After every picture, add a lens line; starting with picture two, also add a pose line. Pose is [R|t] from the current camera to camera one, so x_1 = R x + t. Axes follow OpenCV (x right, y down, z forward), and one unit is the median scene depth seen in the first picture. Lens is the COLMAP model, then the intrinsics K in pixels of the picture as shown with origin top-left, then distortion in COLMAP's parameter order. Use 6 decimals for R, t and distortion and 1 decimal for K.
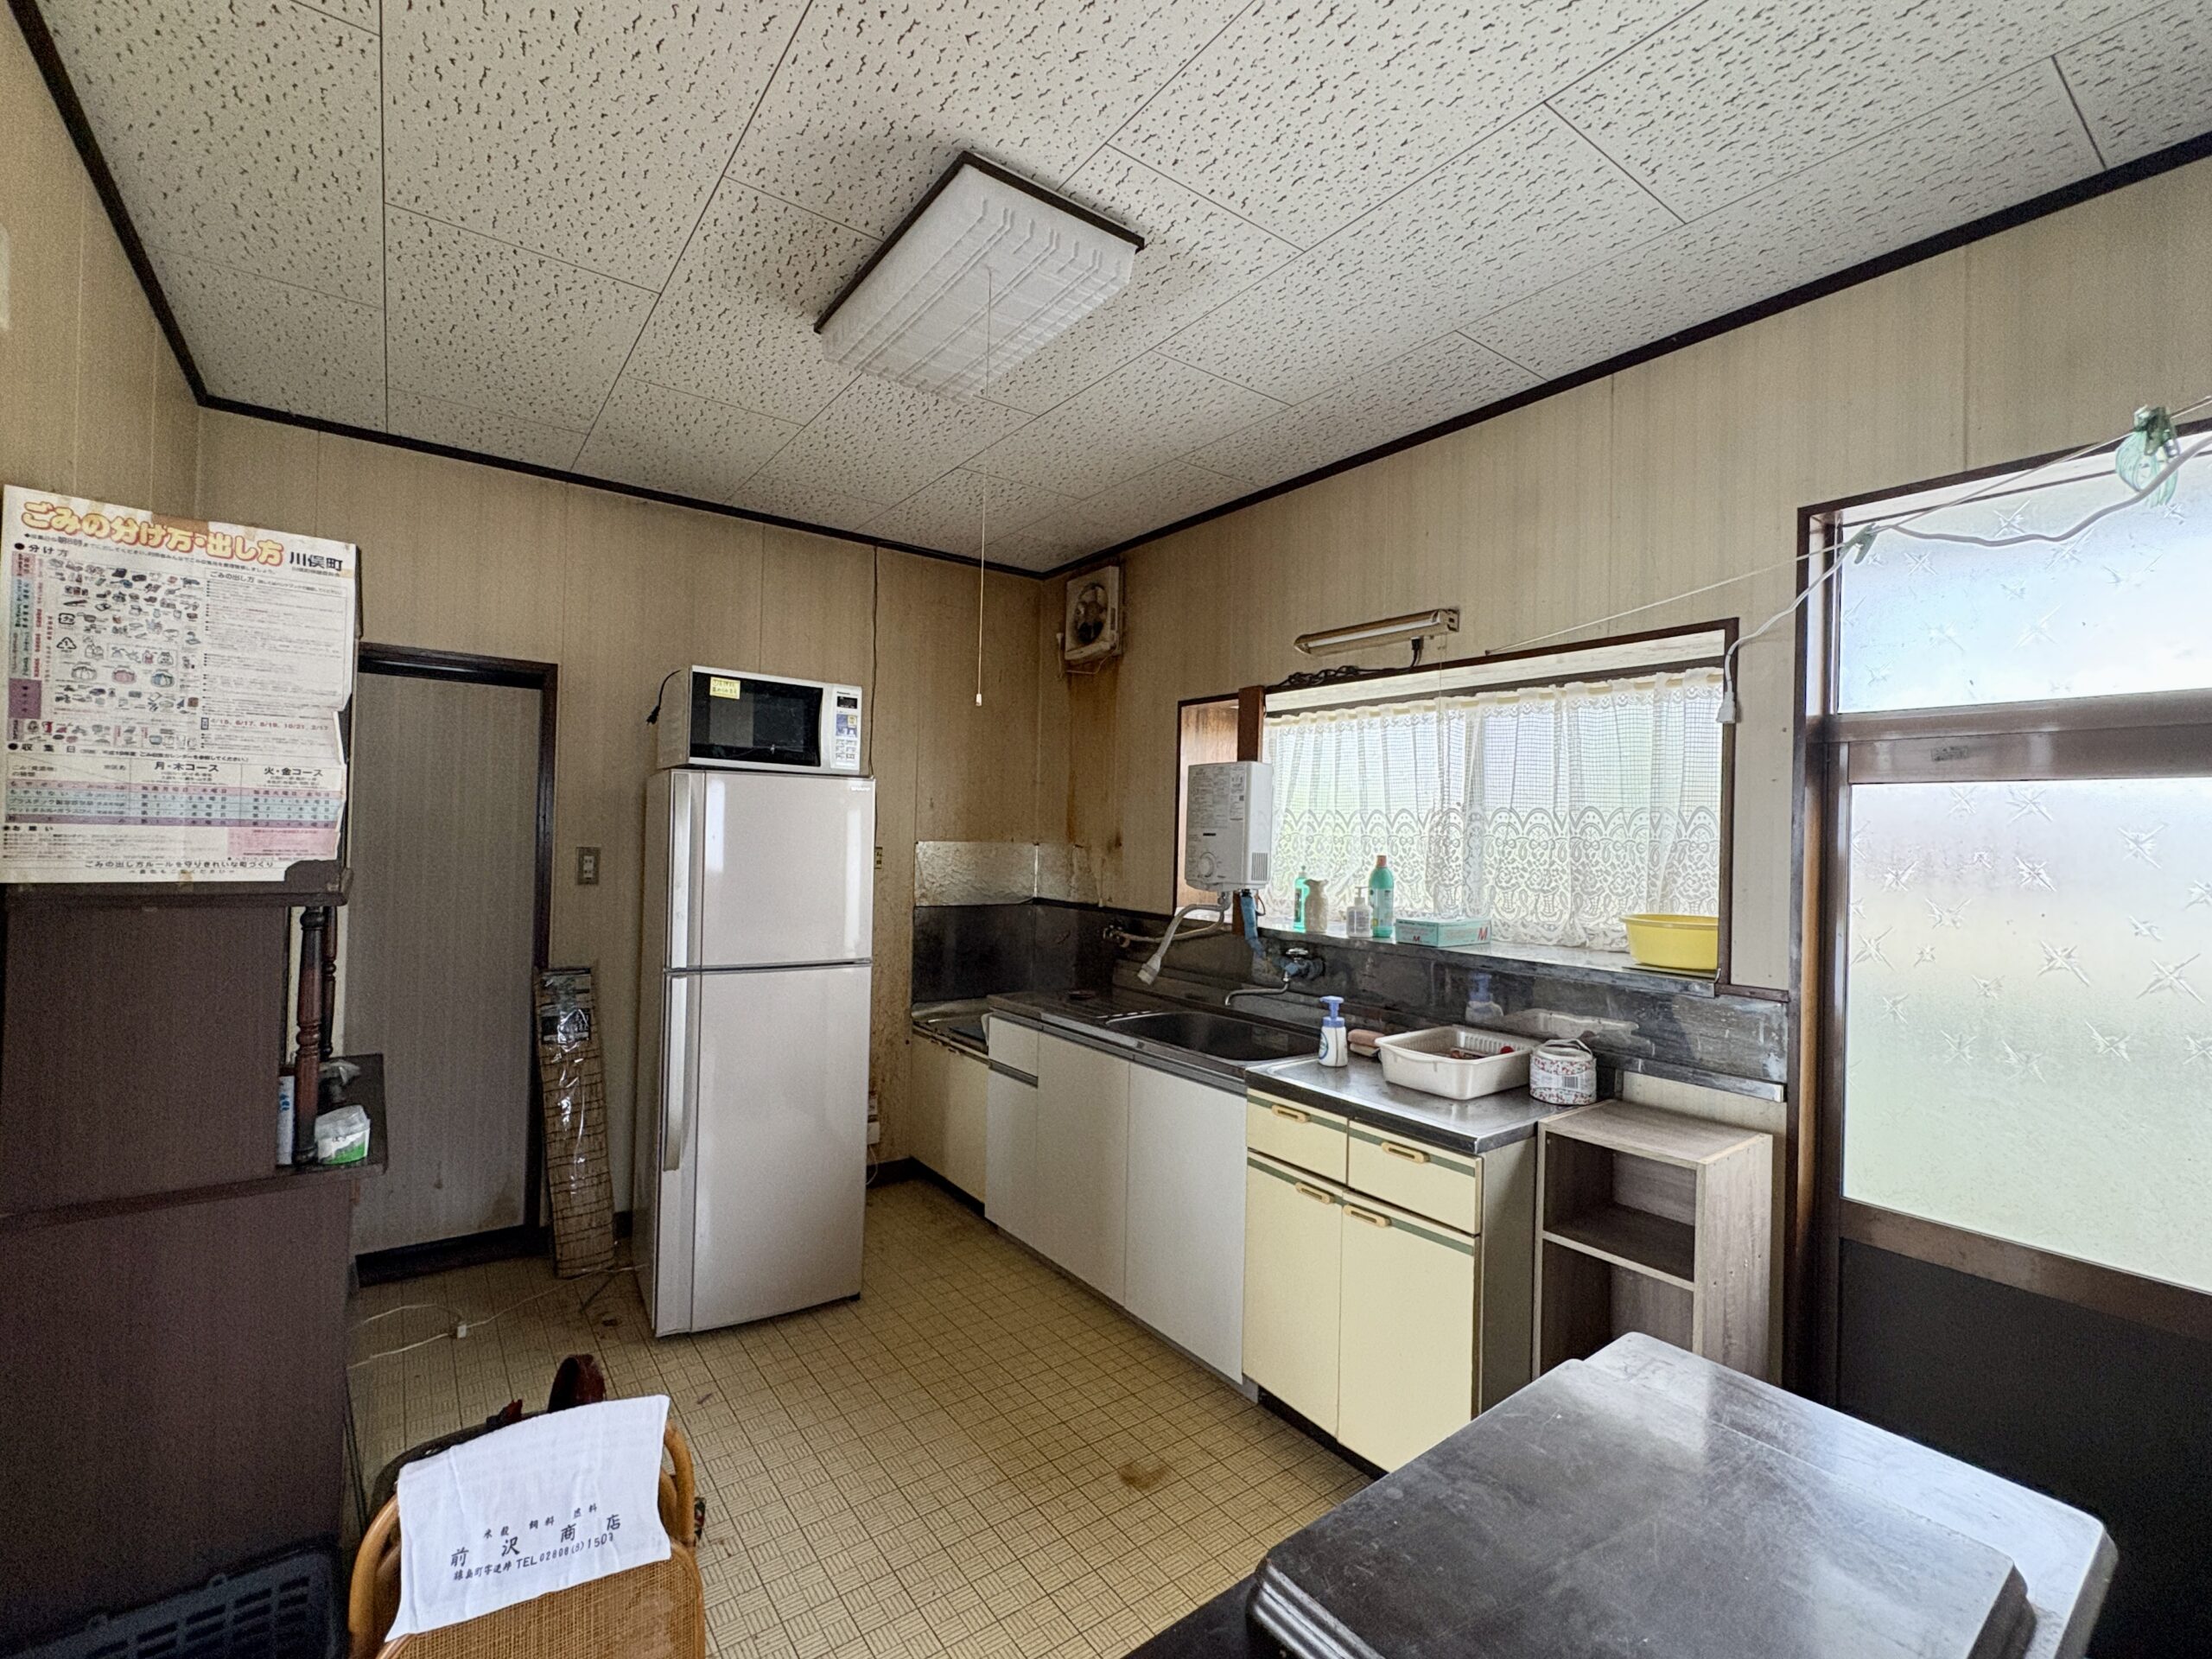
lens RADIAL K [[968.6, 0, 1106.0], [0, 968.6, 829.5], [0, 0, 1]] dist [0.000282, 0.005294]
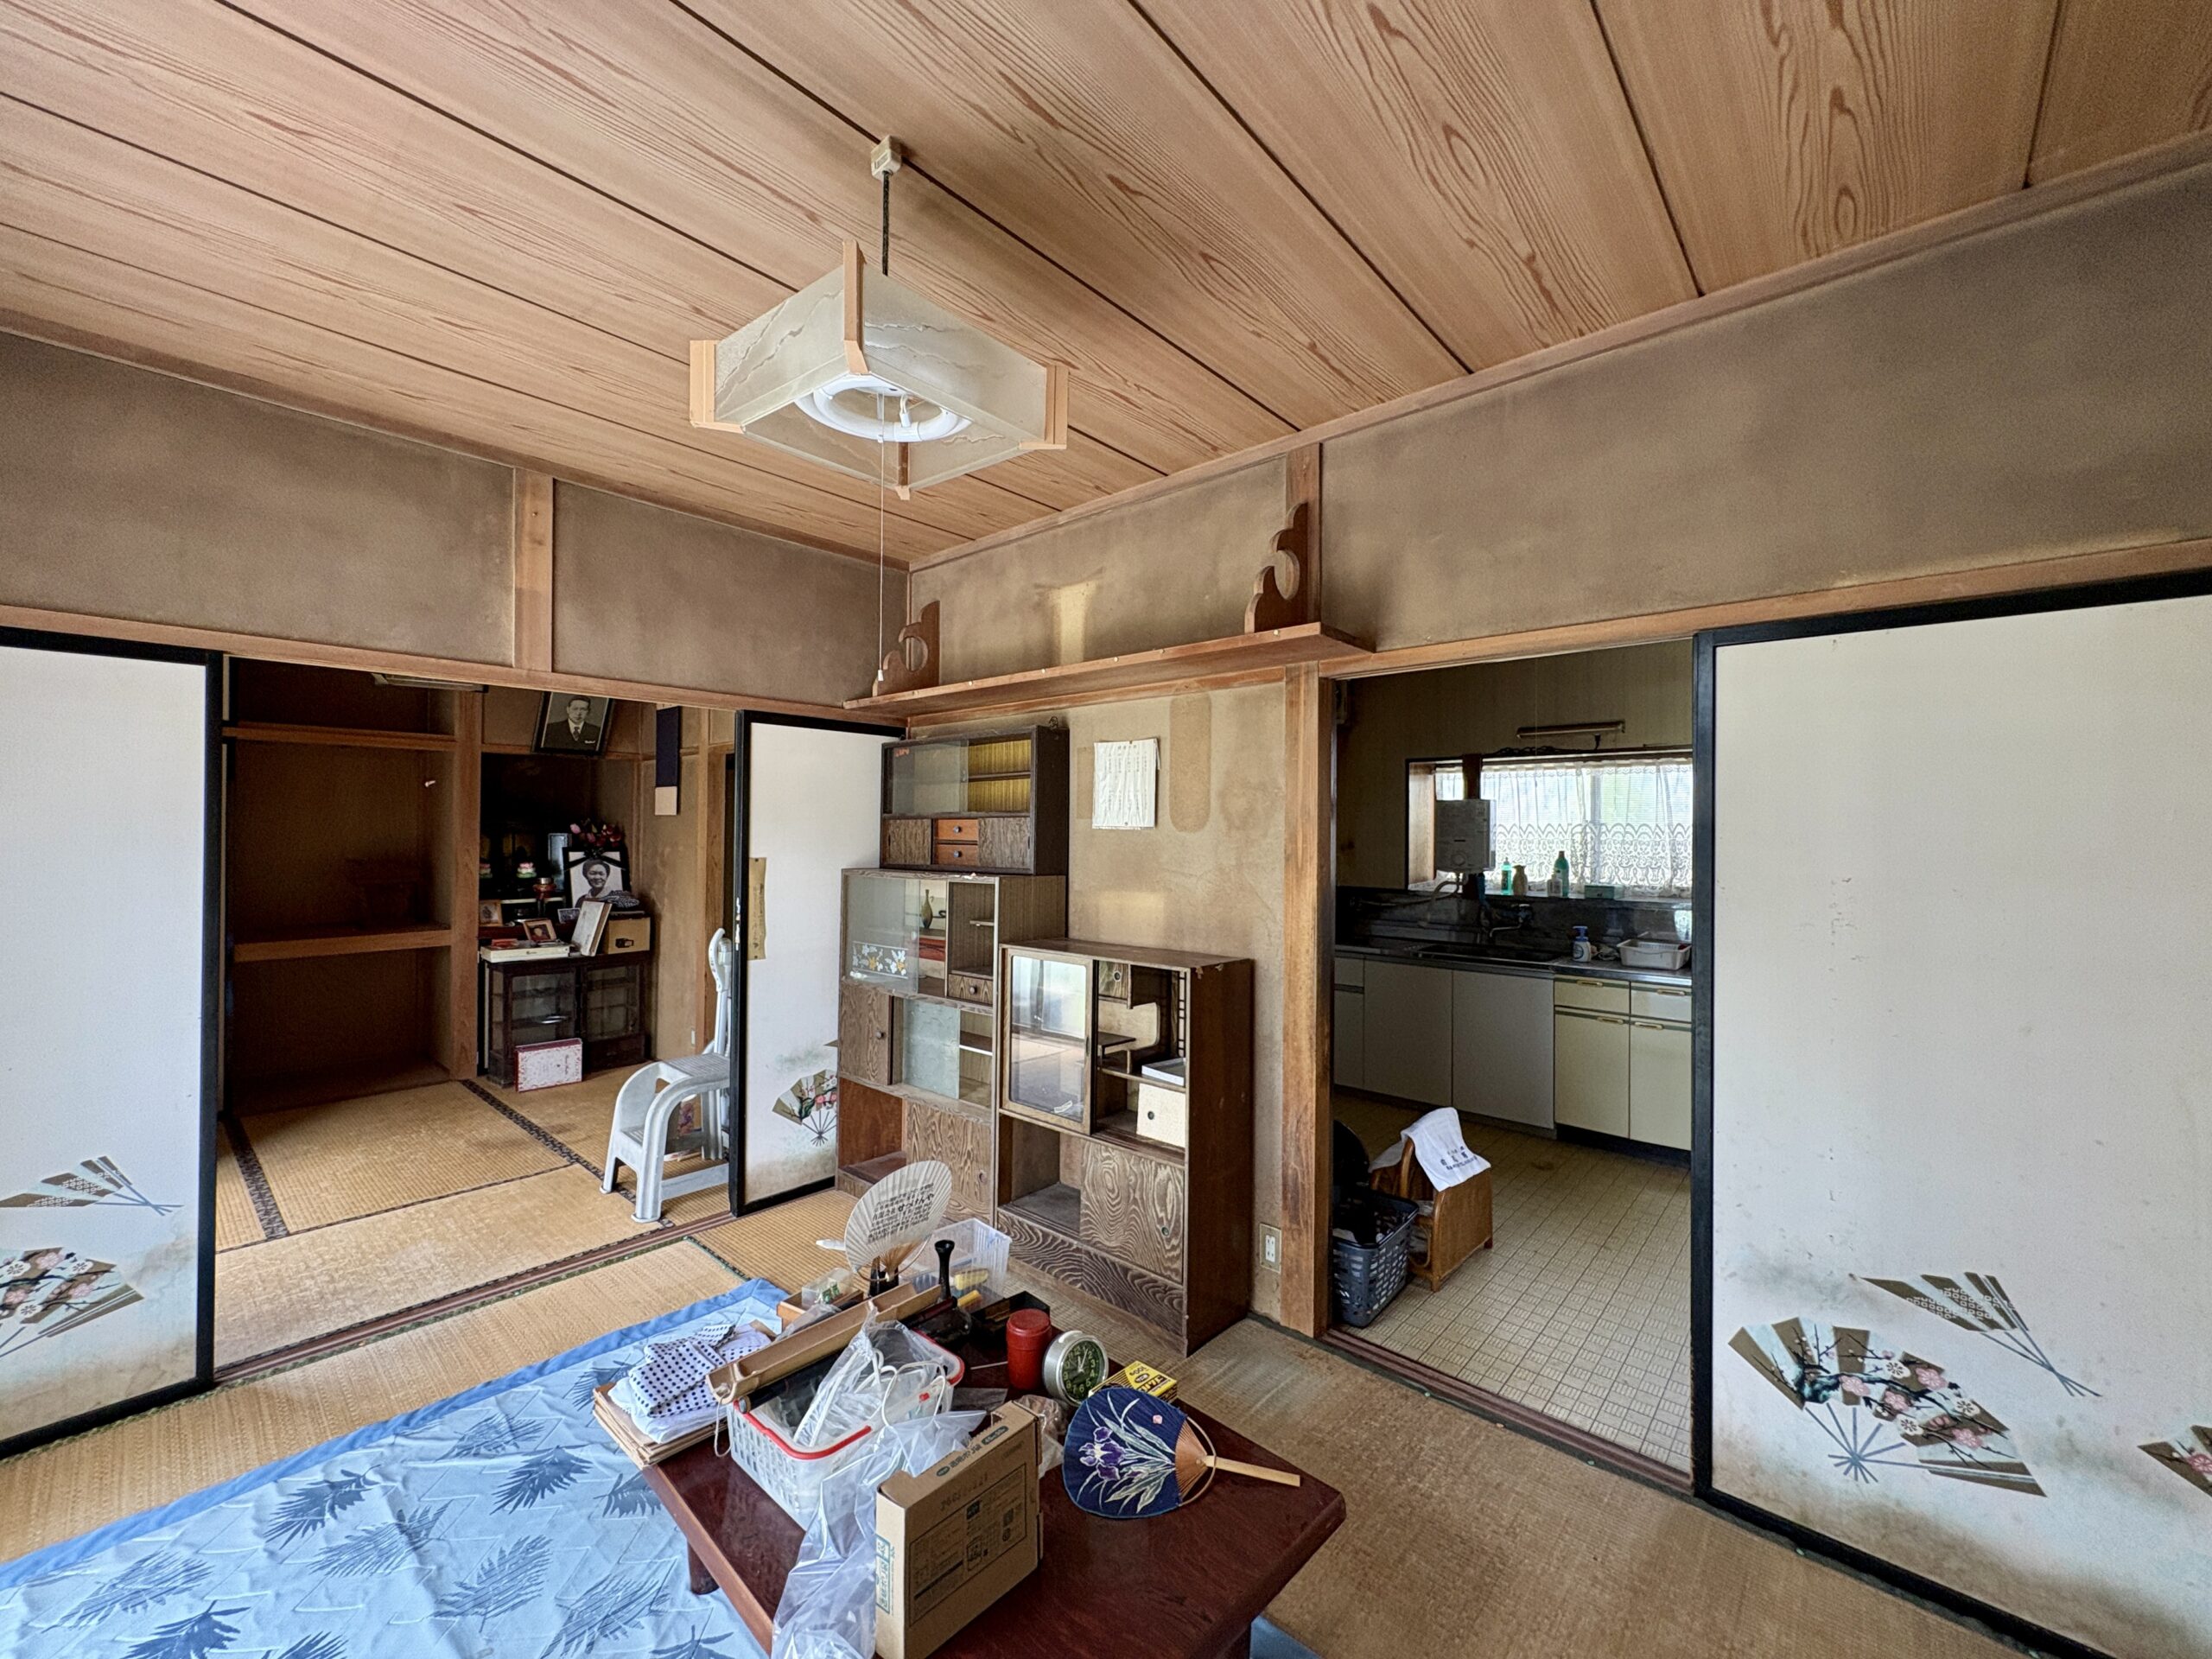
lens RADIAL K [[881.8, 0, 1106.0], [0, 881.8, 829.5], [0, 0, 1]] dist [-0.001509, 0.000550]
pose [[0.977745, -0.016253, 0.209165, -0.887008], [0.015172, 0.999862, 0.006770, -0.036828], [-0.209246, -0.003446, 0.977857, -0.424425]]
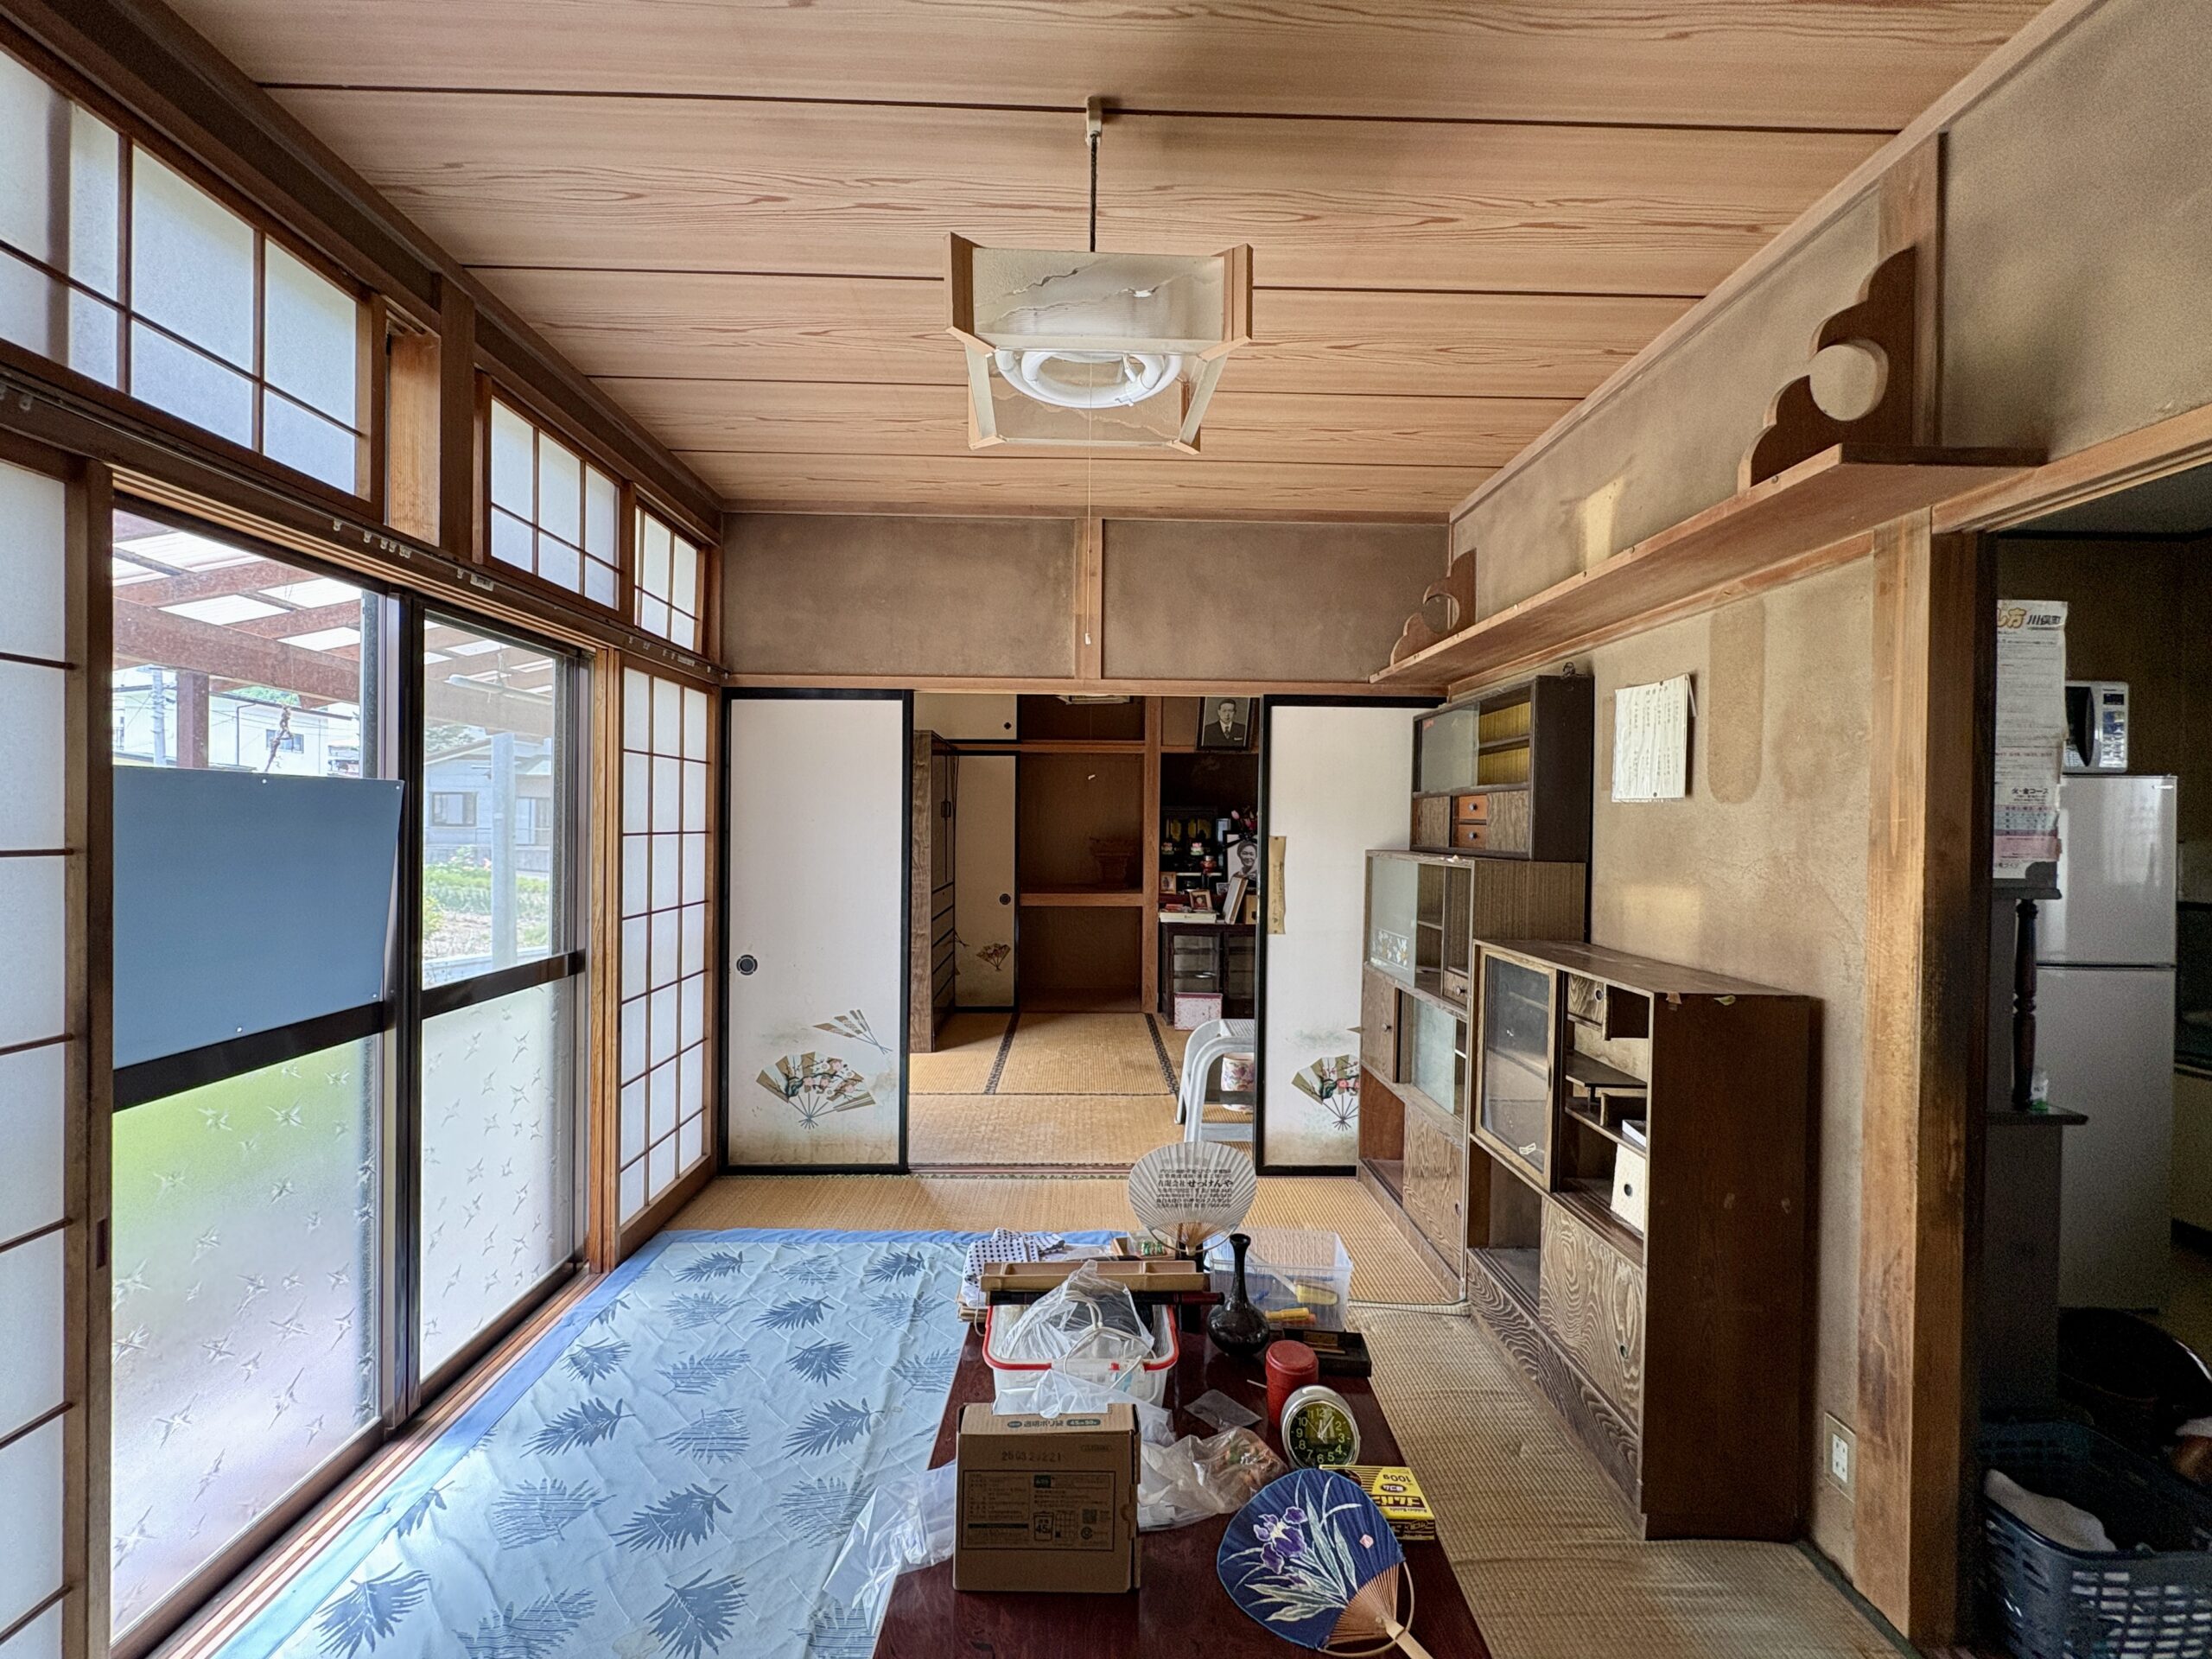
lens RADIAL K [[881.8, 0, 1106.0], [0, 881.8, 829.5], [0, 0, 1]] dist [-0.001509, 0.000550]
pose [[0.819622, -0.008887, -0.572835, -0.608807], [0.012030, 0.999926, 0.001698, -0.013775], [0.572778, -0.008283, 0.819669, -0.318725]]
